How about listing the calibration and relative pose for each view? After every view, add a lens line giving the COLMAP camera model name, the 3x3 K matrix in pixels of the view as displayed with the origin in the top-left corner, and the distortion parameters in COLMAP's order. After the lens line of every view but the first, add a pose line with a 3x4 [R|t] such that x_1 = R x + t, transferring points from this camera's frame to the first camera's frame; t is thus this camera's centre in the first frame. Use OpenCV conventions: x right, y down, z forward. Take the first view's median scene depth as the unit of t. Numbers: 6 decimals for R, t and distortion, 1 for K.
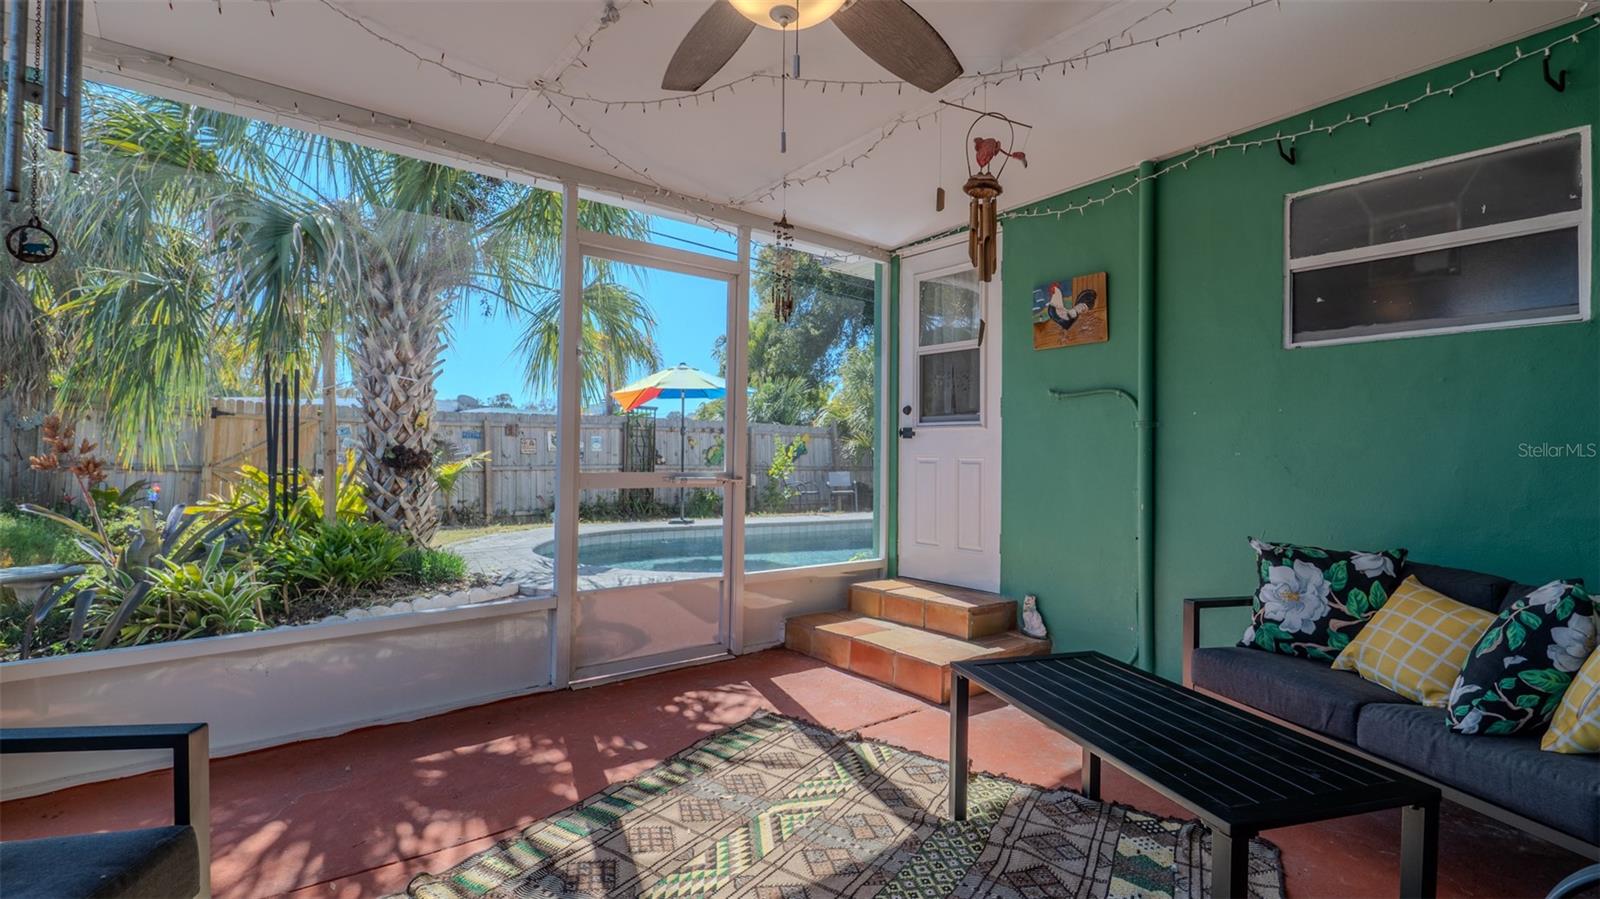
lens RADIAL K [[740.3, 0, 800.0], [0, 740.3, 449.5], [0, 0, 1]] dist [-0.003102, -0.000137]
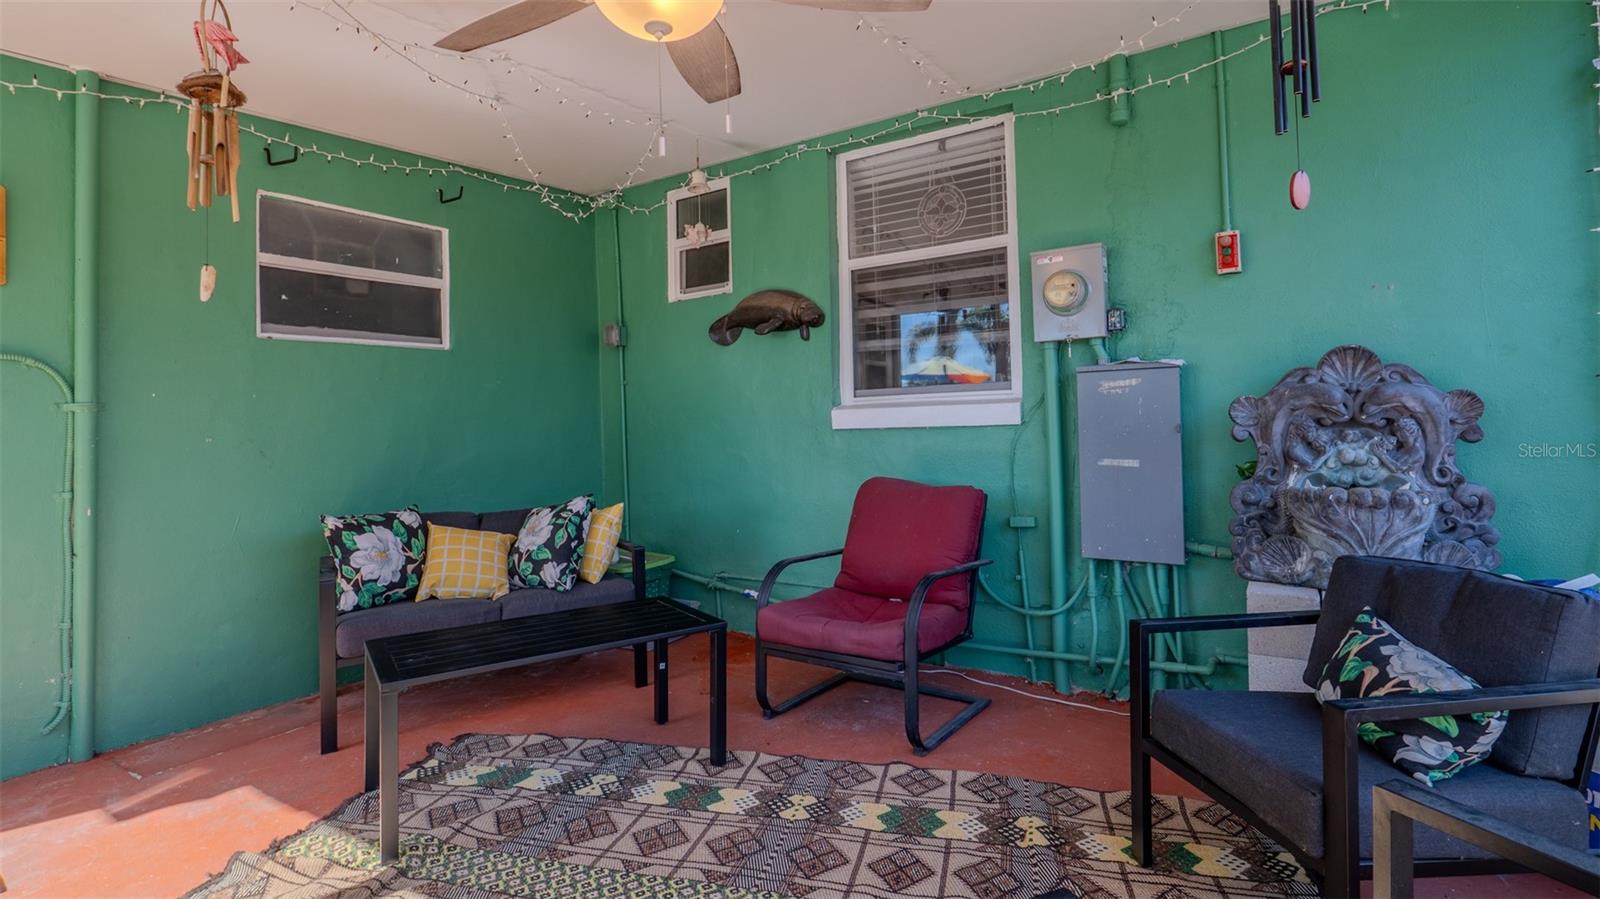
lens RADIAL K [[765.1, 0, 800.3], [0, 765.1, 417.9], [0, 0, 1]] dist [0.000527, 0.000858]
pose [[-0.295441, 0.001680, 0.955359, -0.730557], [0.016158, 0.999864, 0.003238, -0.017293], [-0.955224, 0.016394, -0.295428, 0.729165]]
